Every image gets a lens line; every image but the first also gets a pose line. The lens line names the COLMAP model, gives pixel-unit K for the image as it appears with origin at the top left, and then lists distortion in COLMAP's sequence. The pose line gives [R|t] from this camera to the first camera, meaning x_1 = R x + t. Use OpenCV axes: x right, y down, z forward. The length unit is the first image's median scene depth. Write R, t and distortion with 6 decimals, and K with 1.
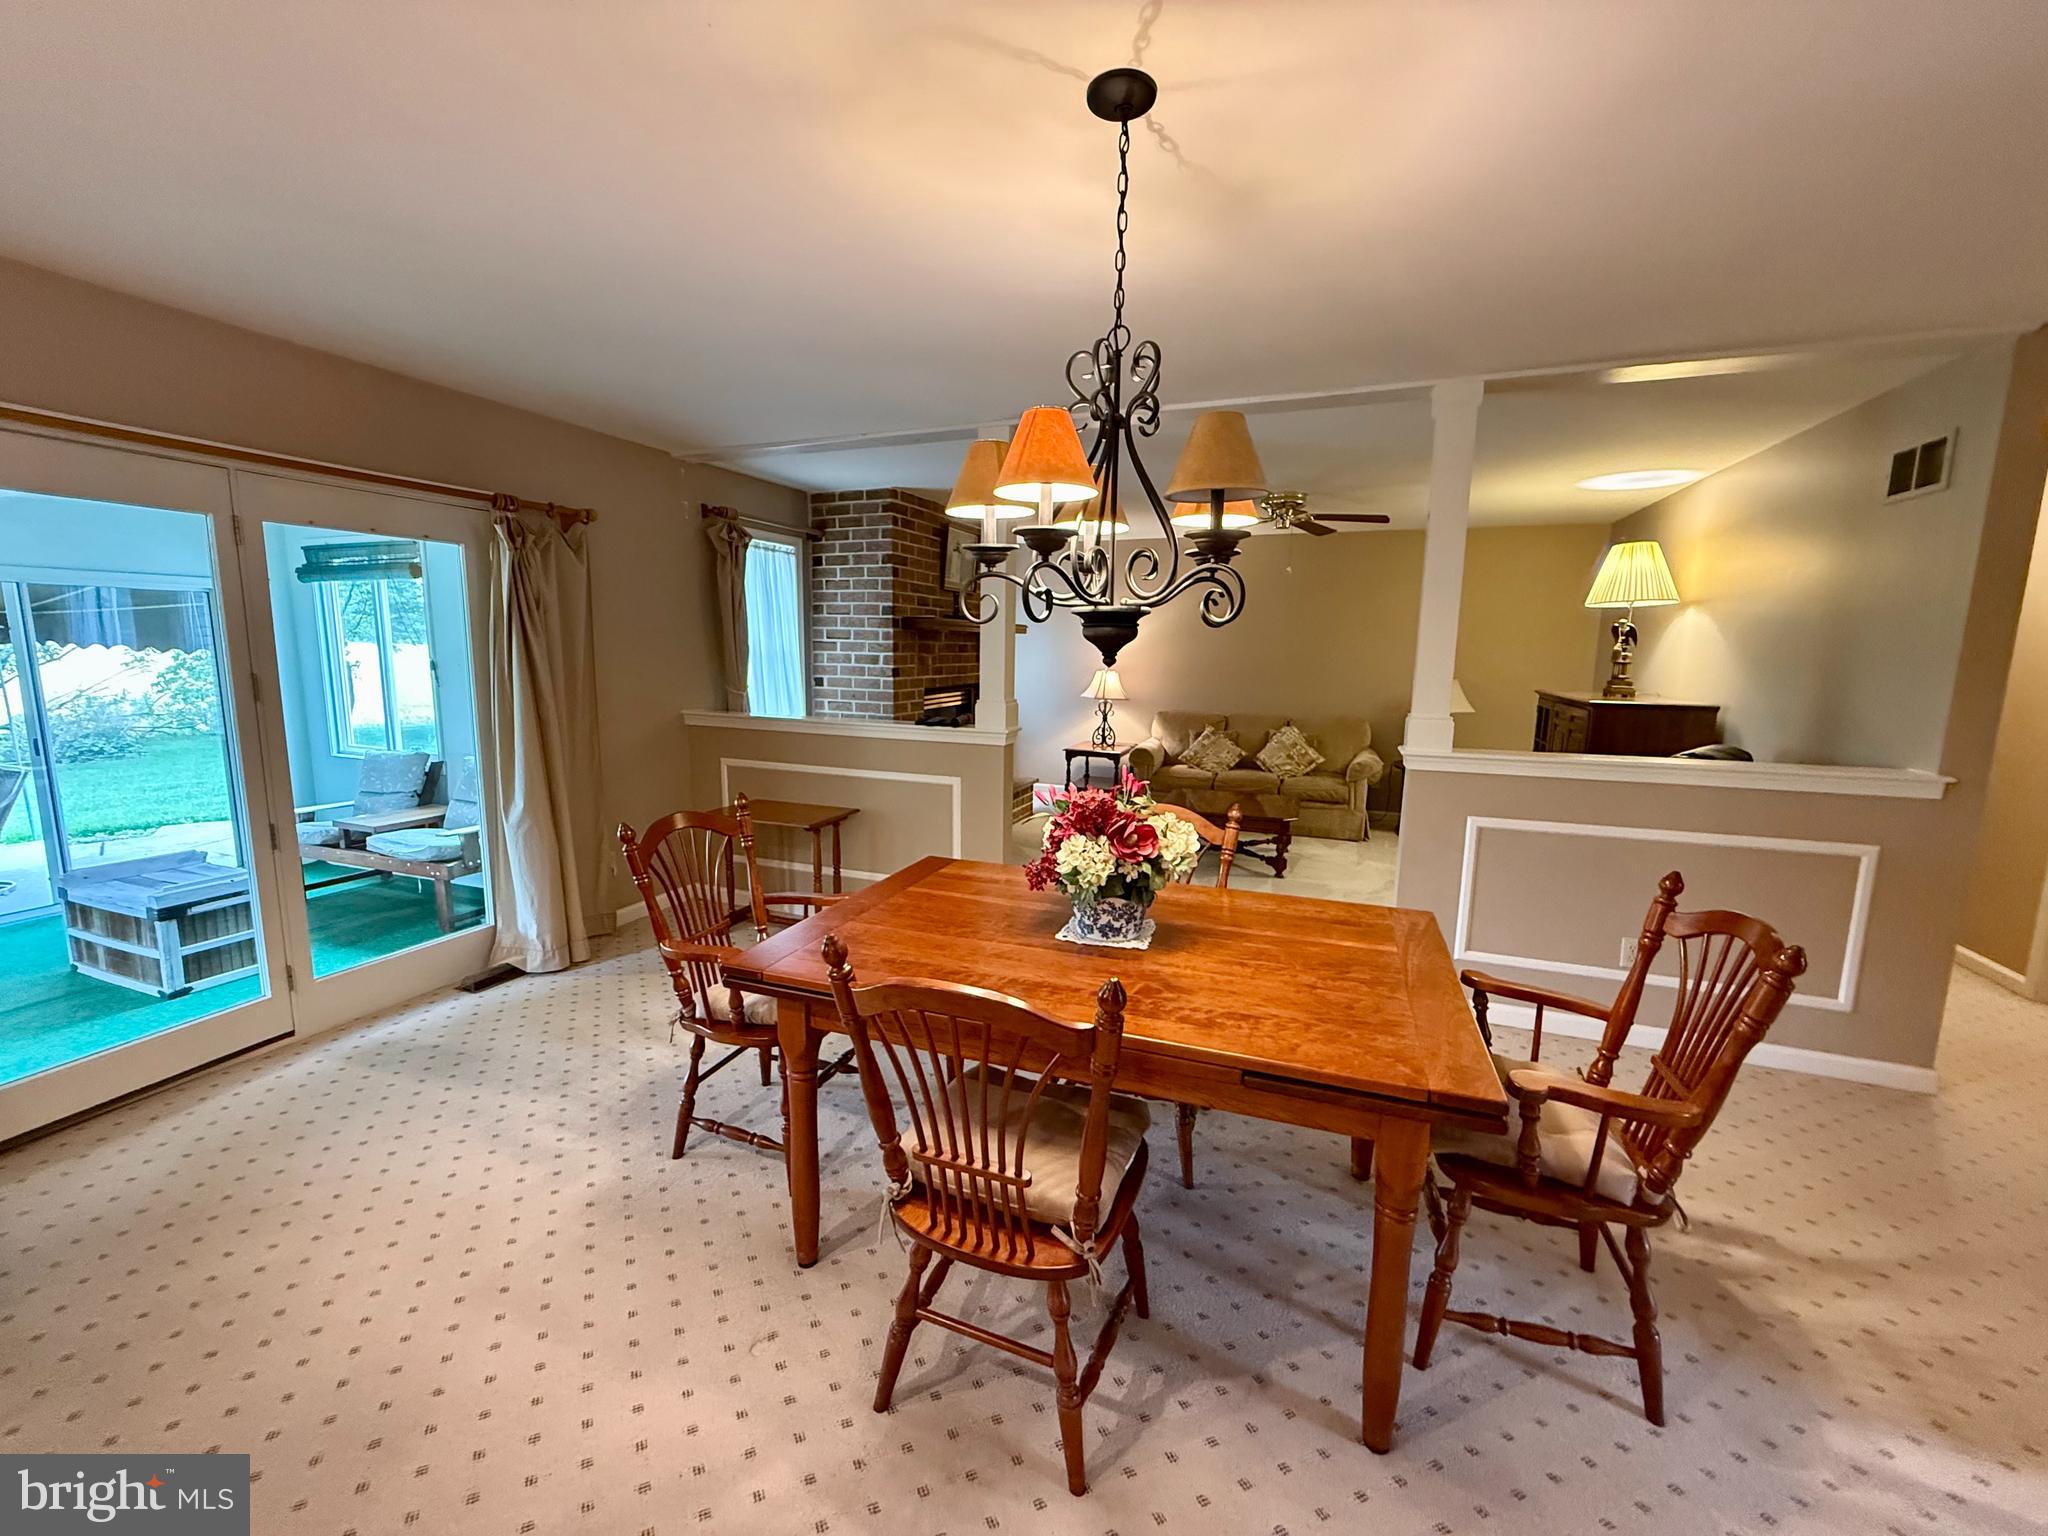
lens RADIAL K [[813.7, 0, 1021.5], [0, 813.7, 765.8], [0, 0, 1]] dist [-0.000801, 0.000468]
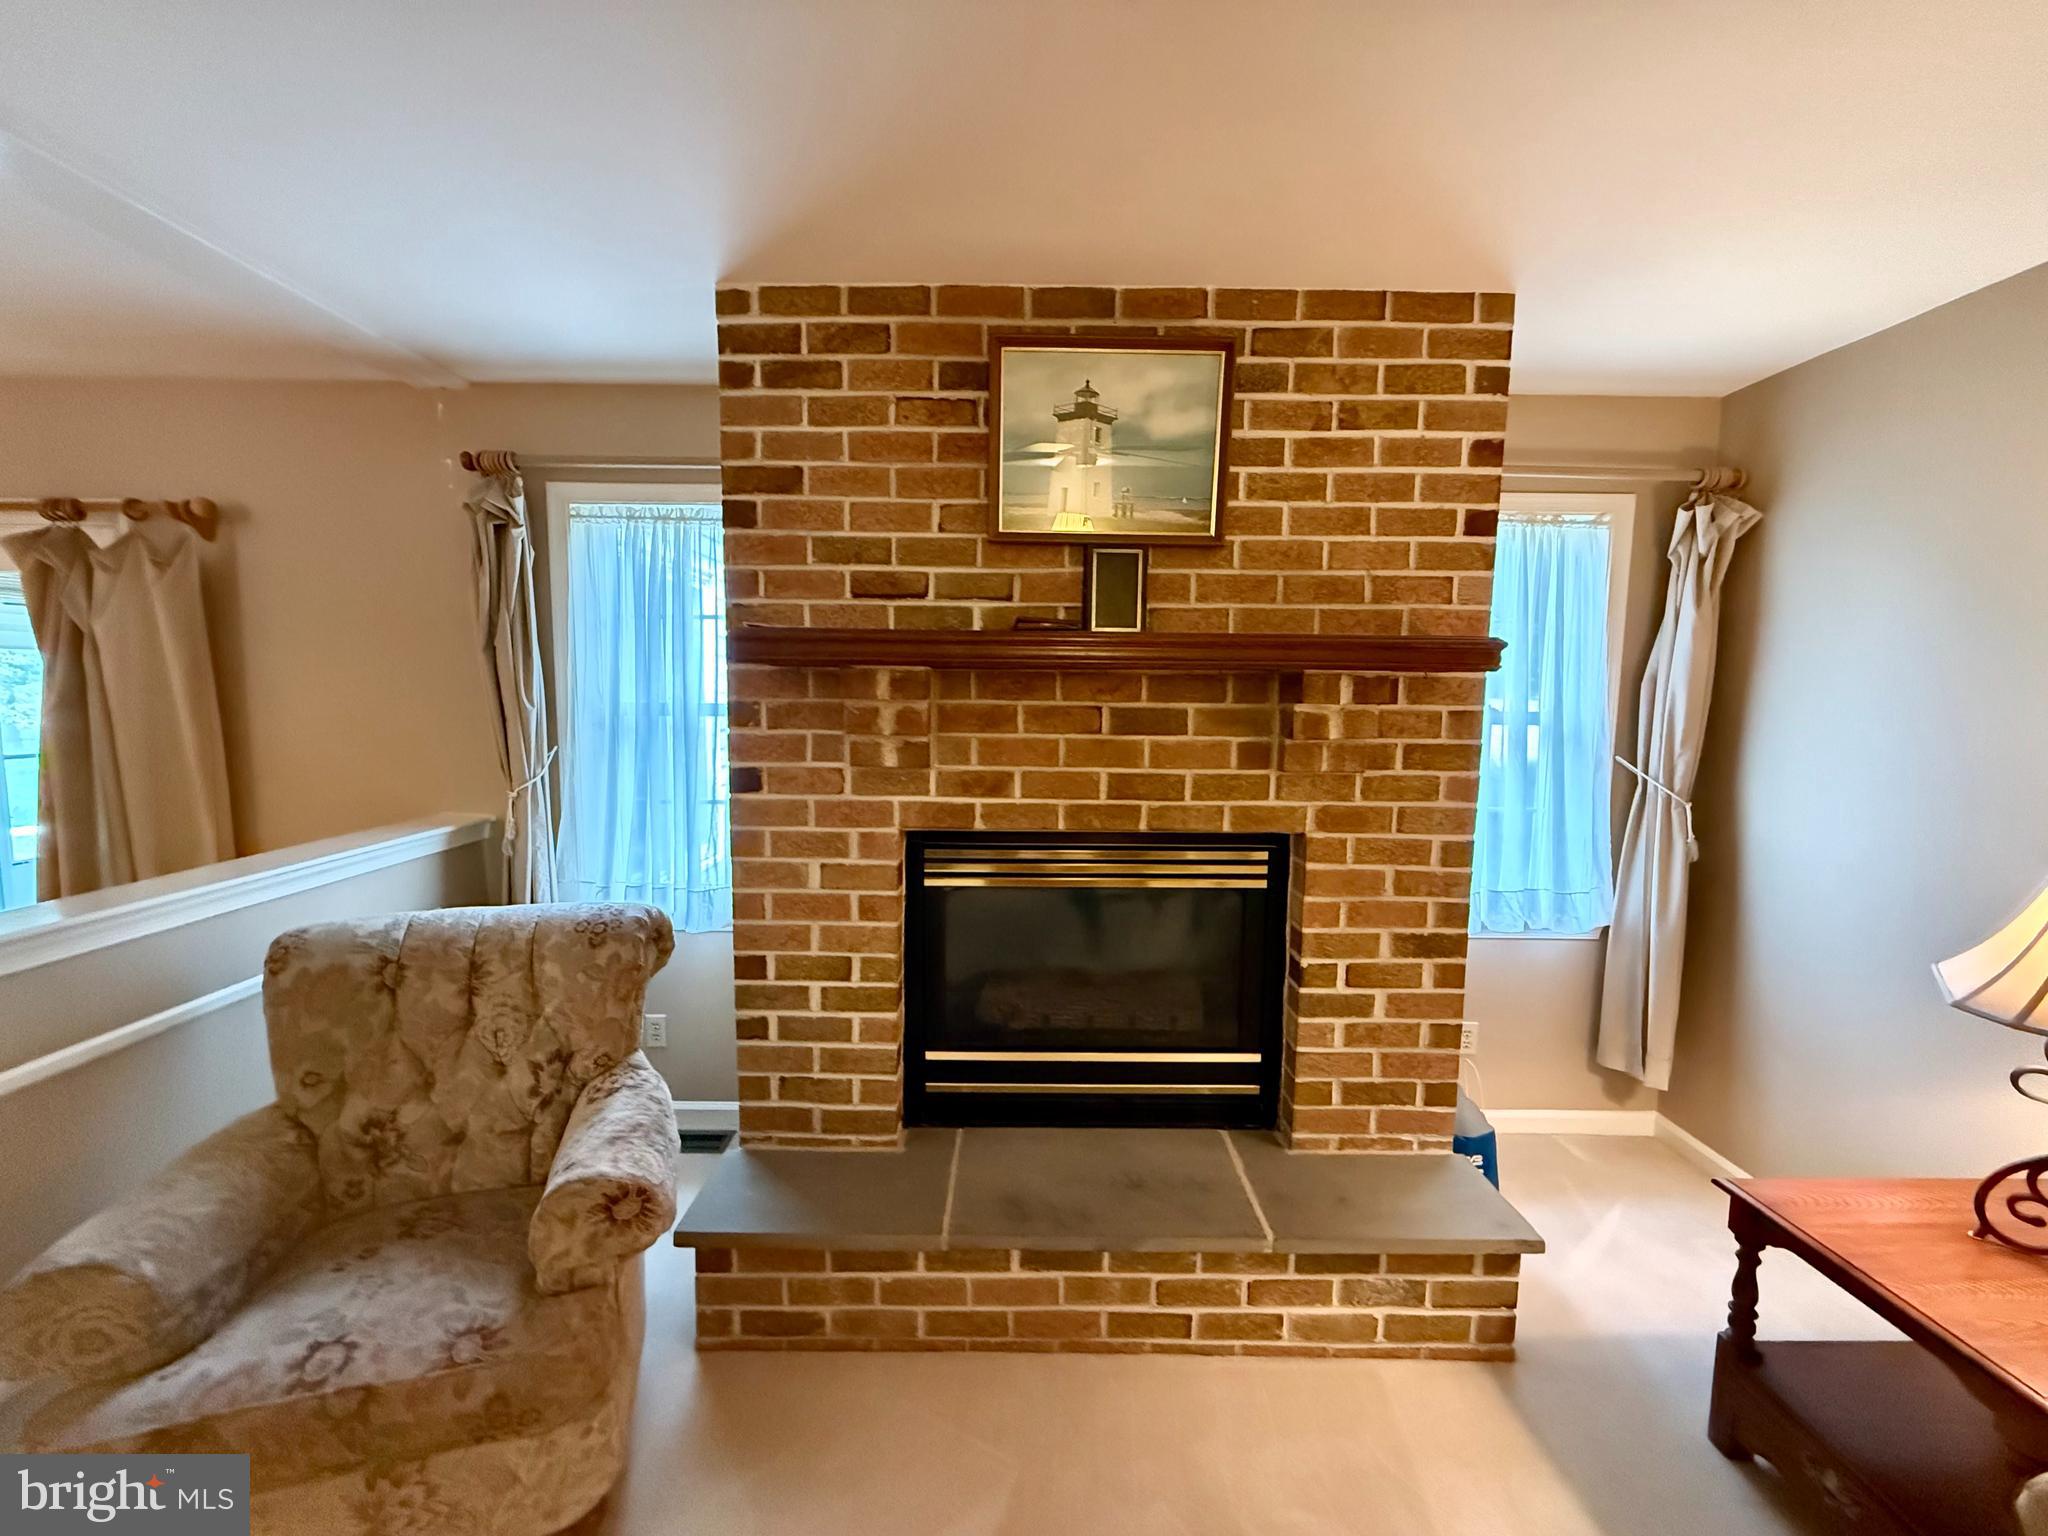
lens RADIAL K [[813.7, 0, 1018.8], [0, 813.7, 765.5], [0, 0, 1]] dist [-0.000801, 0.000468]
pose [[0.365743, 0.079468, -0.927317, 0.340015], [-0.142745, 0.989350, 0.028484, -0.210436], [0.919704, 0.121952, 0.373191, 1.365529]]
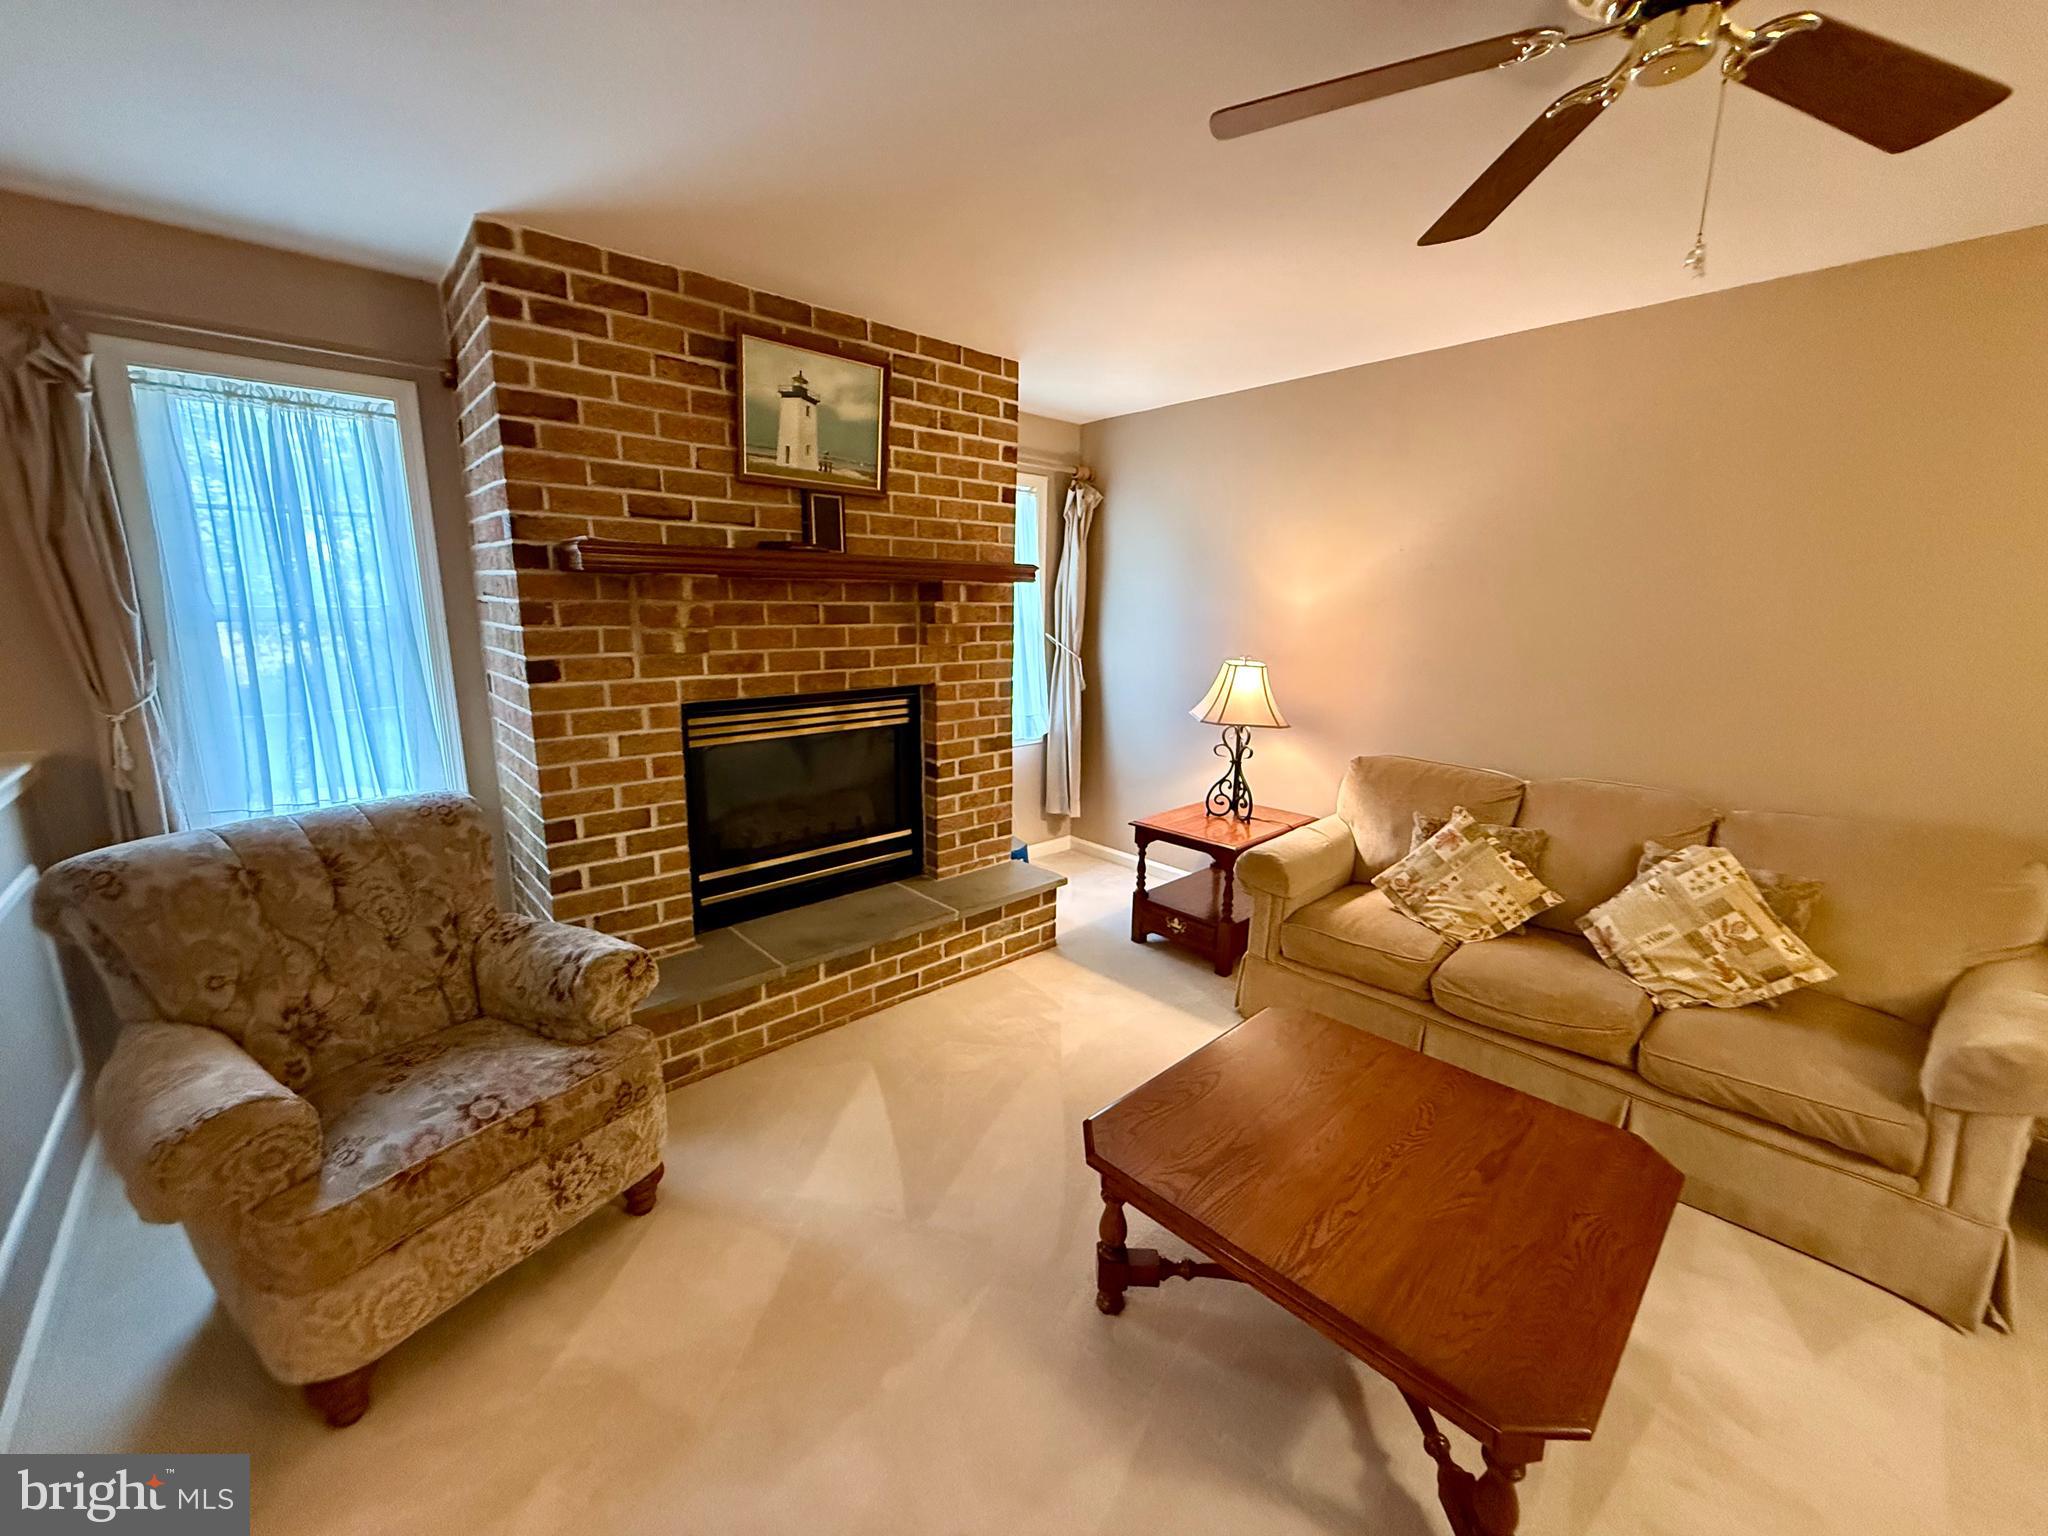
lens RADIAL K [[813.7, 0, 1019.7], [0, 813.7, 765.8], [0, 0, 1]] dist [-0.000801, 0.000468]
pose [[0.896564, 0.082839, -0.435099, 0.380674], [-0.062257, 0.996171, 0.061375, -0.149702], [0.438517, -0.027938, 0.898289, 1.004888]]
